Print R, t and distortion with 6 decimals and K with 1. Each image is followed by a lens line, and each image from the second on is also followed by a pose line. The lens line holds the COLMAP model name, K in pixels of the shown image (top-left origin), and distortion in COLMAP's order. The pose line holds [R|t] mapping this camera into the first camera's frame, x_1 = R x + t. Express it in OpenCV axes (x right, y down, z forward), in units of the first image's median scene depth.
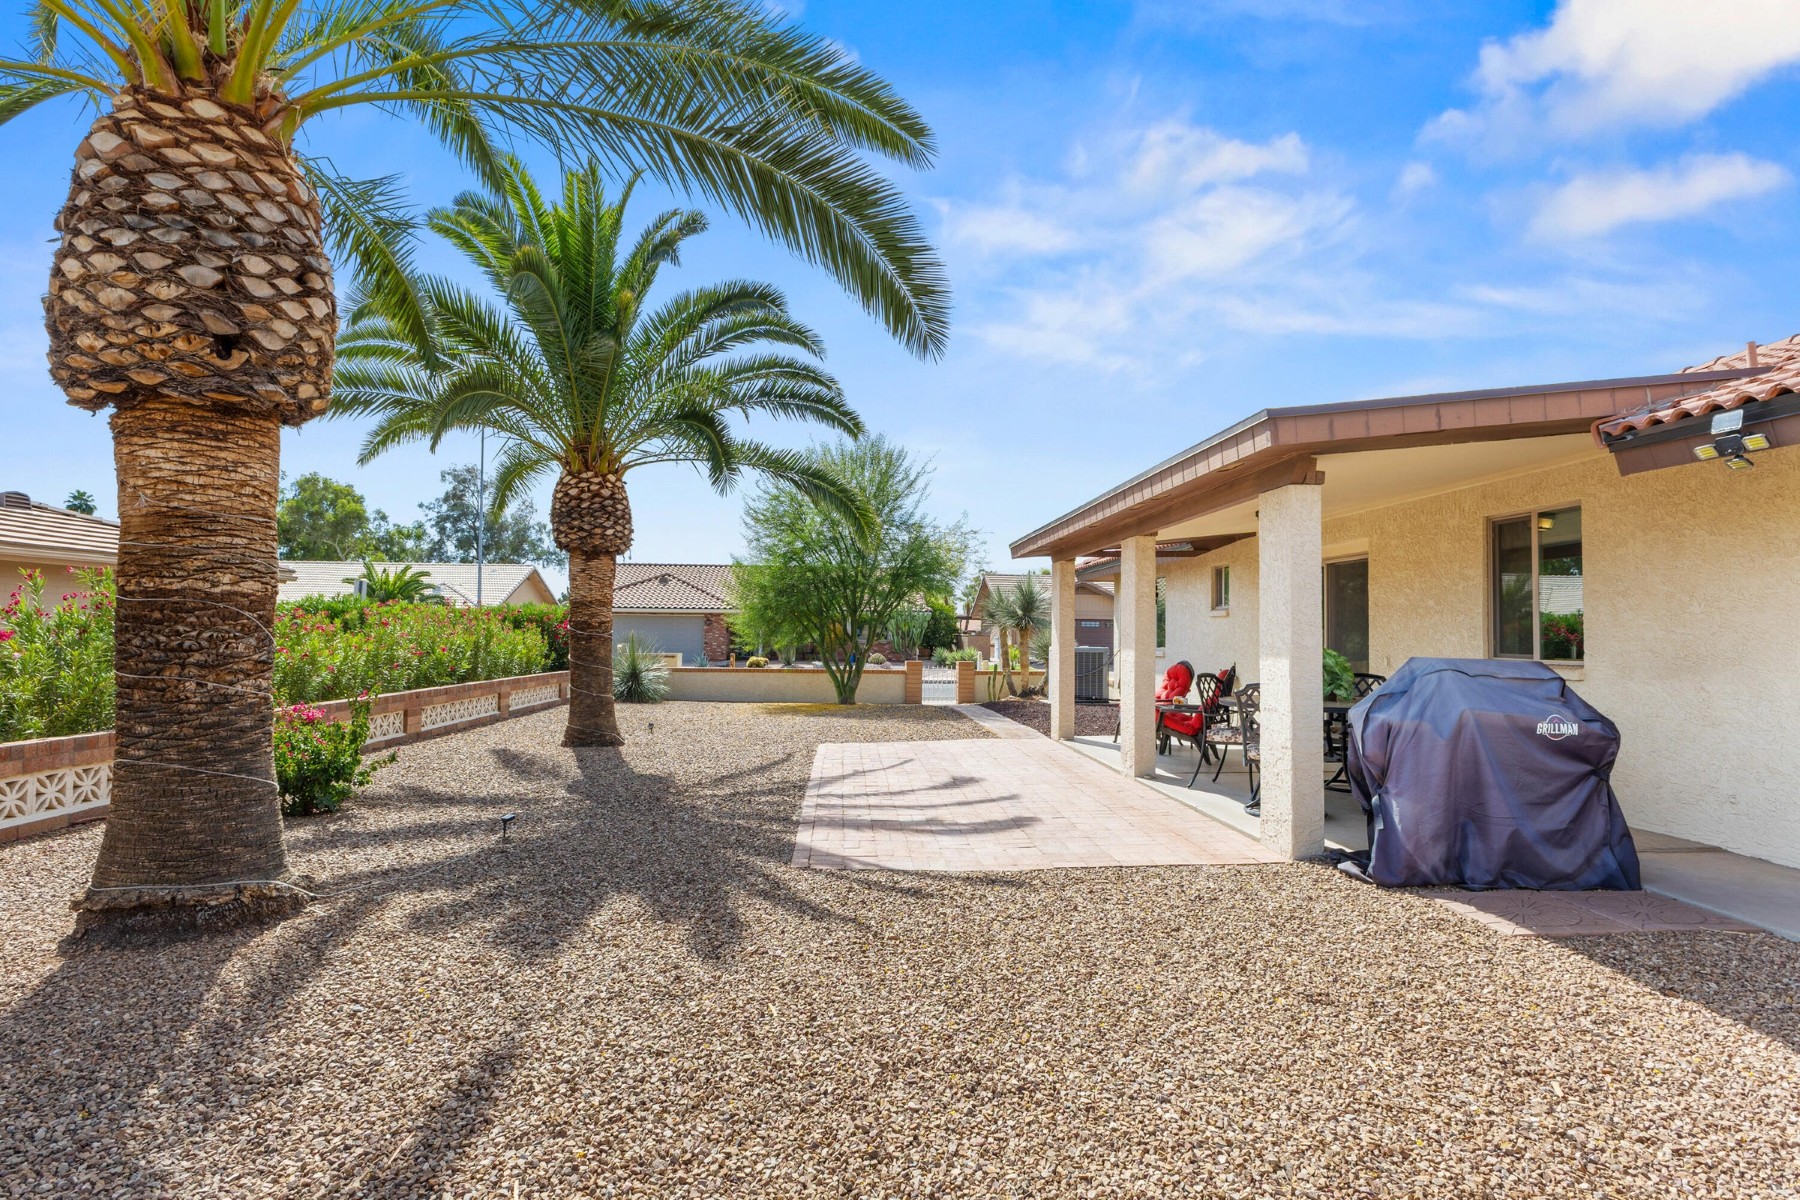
lens RADIAL K [[885.9, 0, 903.2], [0, 885.9, 595.8], [0, 0, 1]] dist [0.004261, 0.000763]
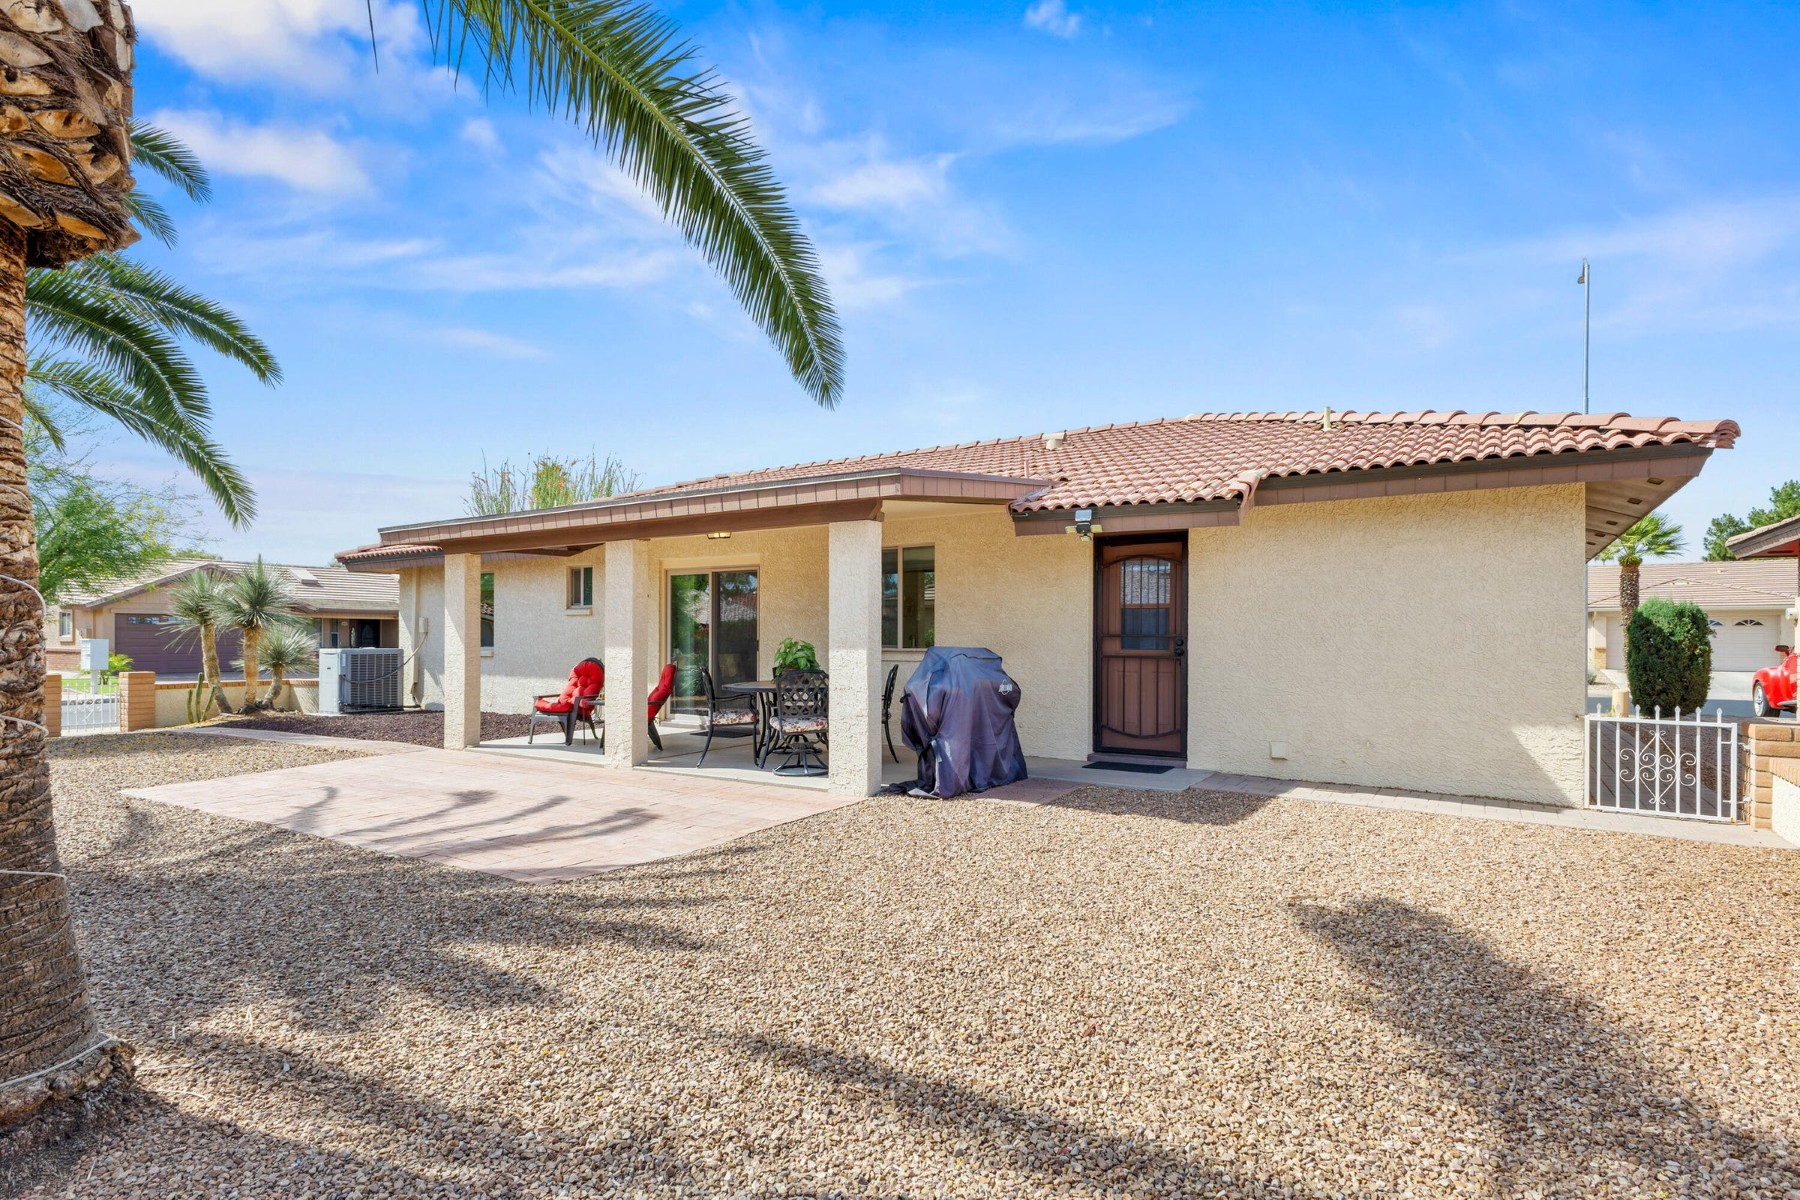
lens RADIAL K [[899.1, 0, 936.1], [0, 899.1, 629.3], [0, 0, 1]] dist [0.020196, -0.005774]
pose [[0.579664, -0.001125, 0.814855, -0.688283], [-0.030787, 0.999255, 0.023281, 0.005971], [-0.814274, -0.038582, 0.579197, 0.139811]]
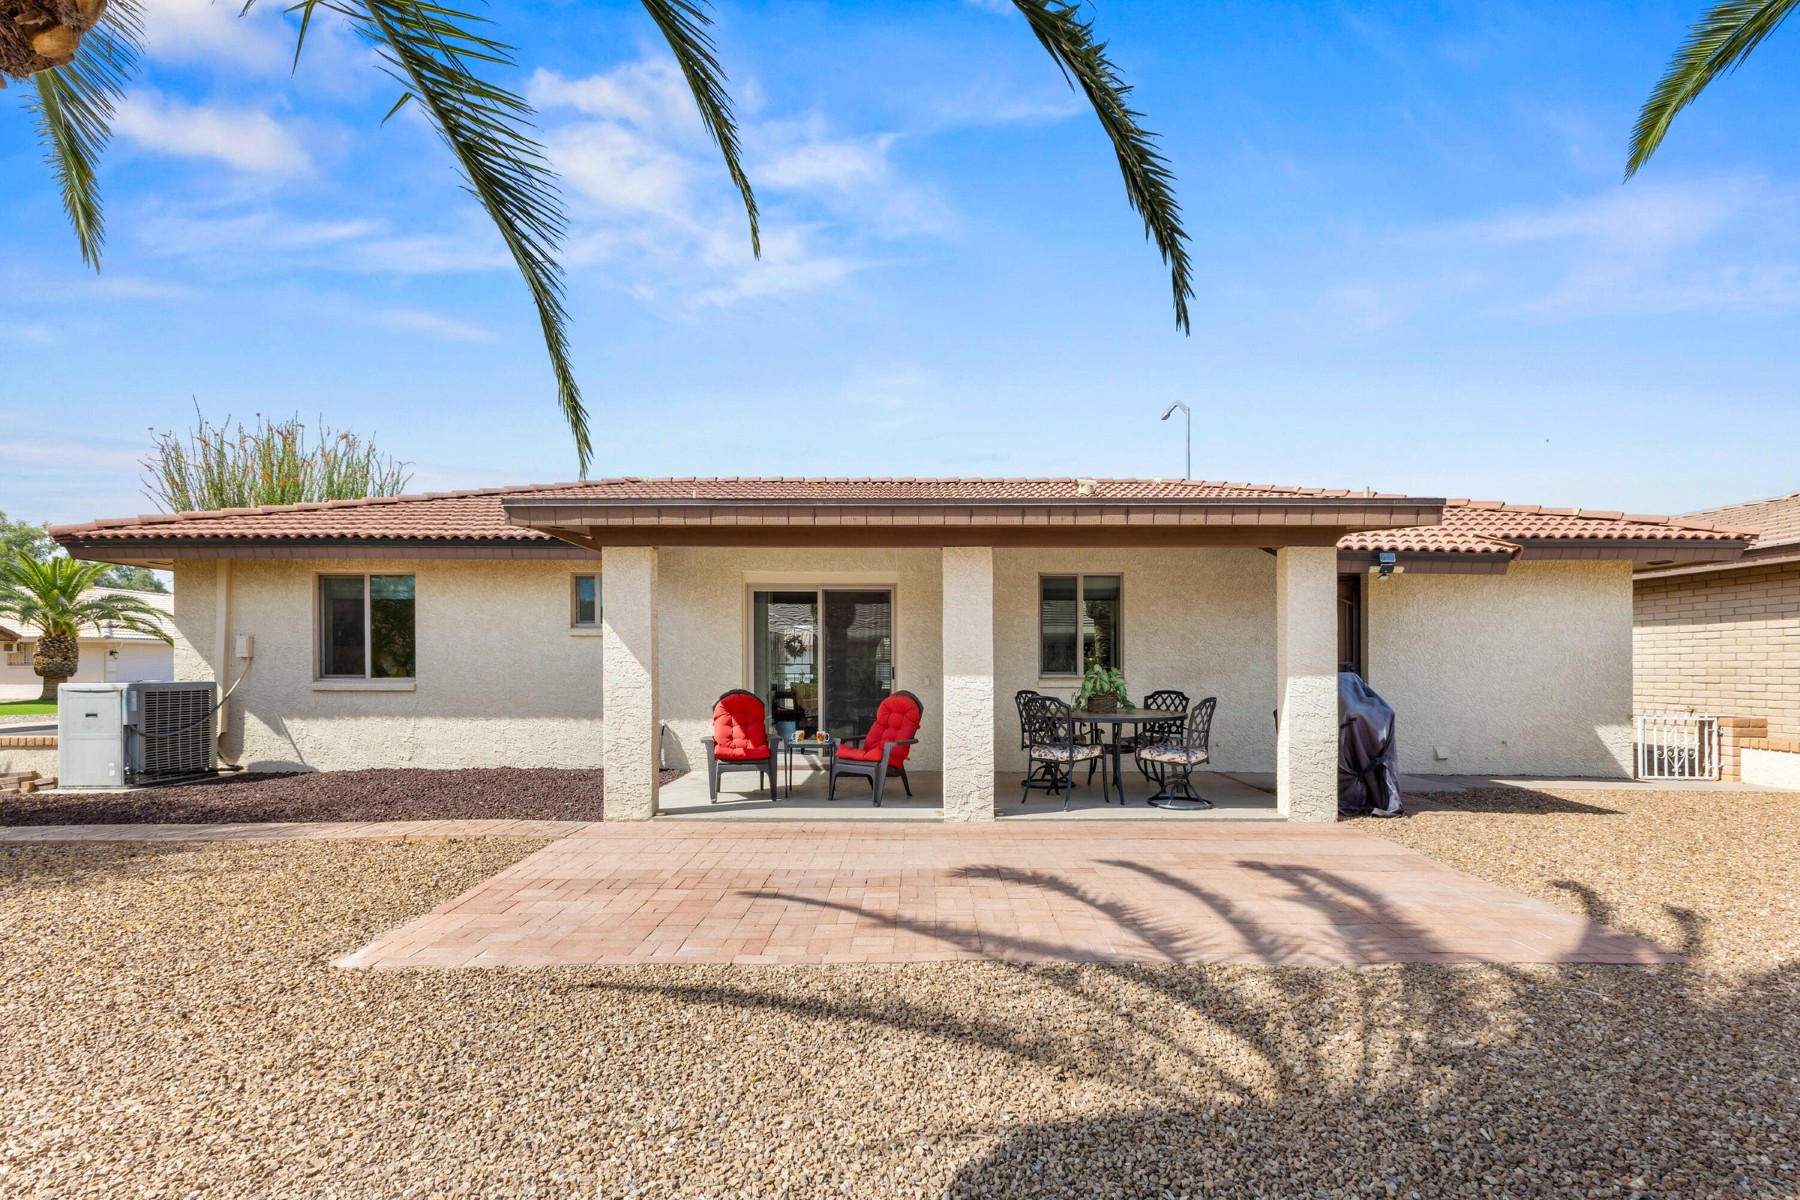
lens RADIAL K [[773.7, 0, 926.3], [0, 773.7, 658.5], [0, 0, 1]] dist [0.009560, -0.003098]
pose [[0.068658, 0.001309, 0.997639, -0.883422], [-0.042463, 0.999097, 0.001612, 0.078985], [-0.996736, -0.042474, 0.068652, 1.742663]]
